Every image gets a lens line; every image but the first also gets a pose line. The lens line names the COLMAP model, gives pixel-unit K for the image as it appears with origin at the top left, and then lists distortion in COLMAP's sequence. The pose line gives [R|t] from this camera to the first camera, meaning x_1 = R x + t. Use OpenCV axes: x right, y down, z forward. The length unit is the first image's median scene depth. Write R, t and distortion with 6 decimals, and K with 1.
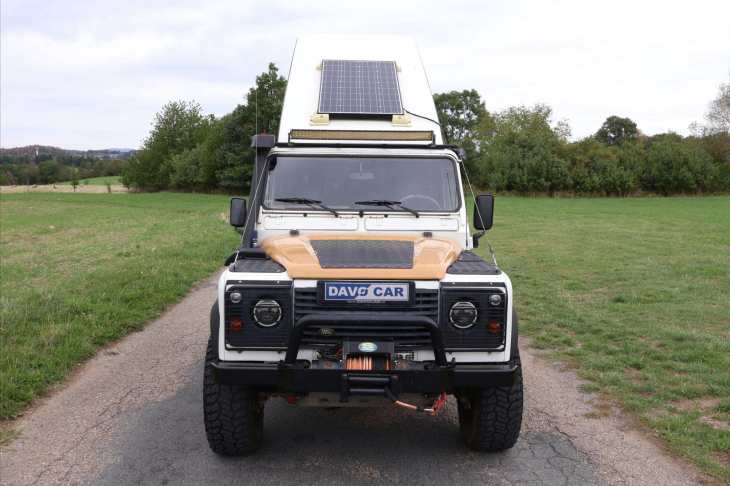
lens RADIAL K [[696.9, 0, 361.8], [0, 696.9, 230.6], [0, 0, 1]] dist [-0.106195, 0.019309]
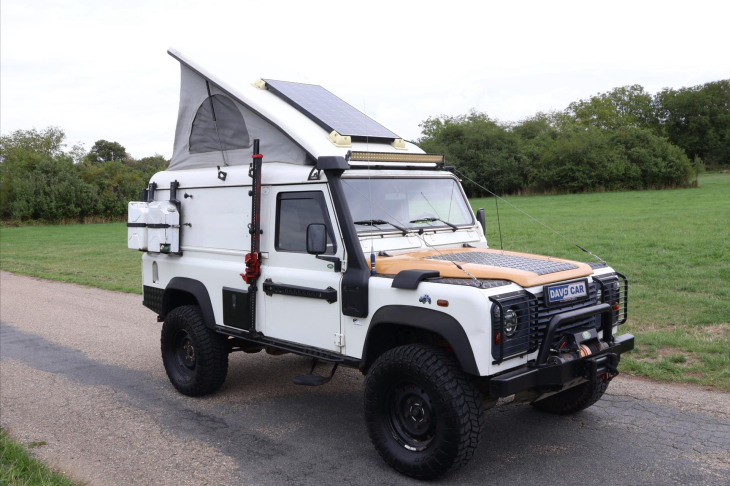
lens RADIAL K [[696.9, 0, 361.8], [0, 696.9, 230.6], [0, 0, 1]] dist [-0.106195, 0.019309]
pose [[0.752858, -0.060878, 0.655362, -0.732434], [0.083597, 0.996494, -0.003467, -0.028218], [-0.652853, 0.057396, 0.755307, 0.248032]]
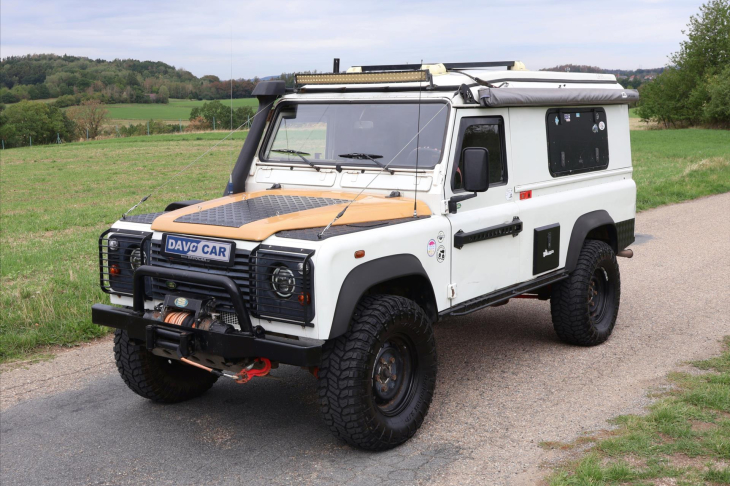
lens RADIAL K [[958.0, 0, 367.1], [0, 958.0, 227.8], [0, 0, 1]] dist [0.021515, 0.014479]
pose [[0.797778, 0.060851, -0.599873, 0.733586], [-0.031636, 0.997748, 0.059139, -0.021012], [0.602121, -0.028202, 0.797906, 0.044144]]
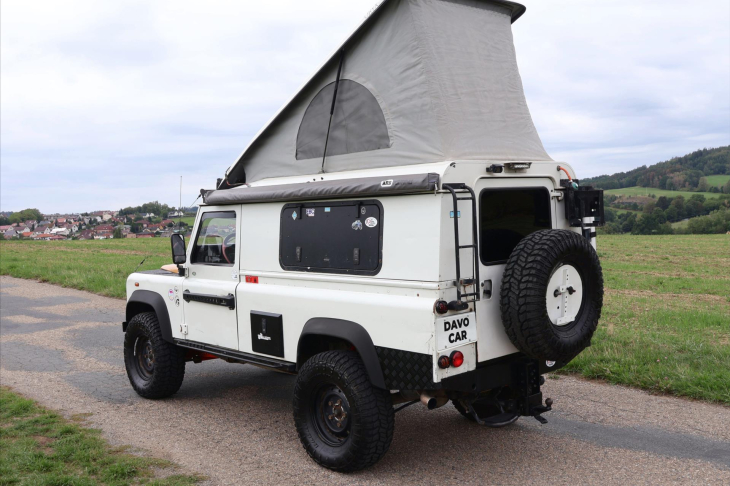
lens RADIAL K [[793.1, 0, 365.6], [0, 793.1, 229.9], [0, 0, 1]] dist [-0.113113, 0.011555]
pose [[-0.766027, 0.037892, -0.641691, 0.773857], [-0.022576, 0.996059, 0.085768, -0.176677], [0.642412, 0.080188, -0.762153, 2.183336]]
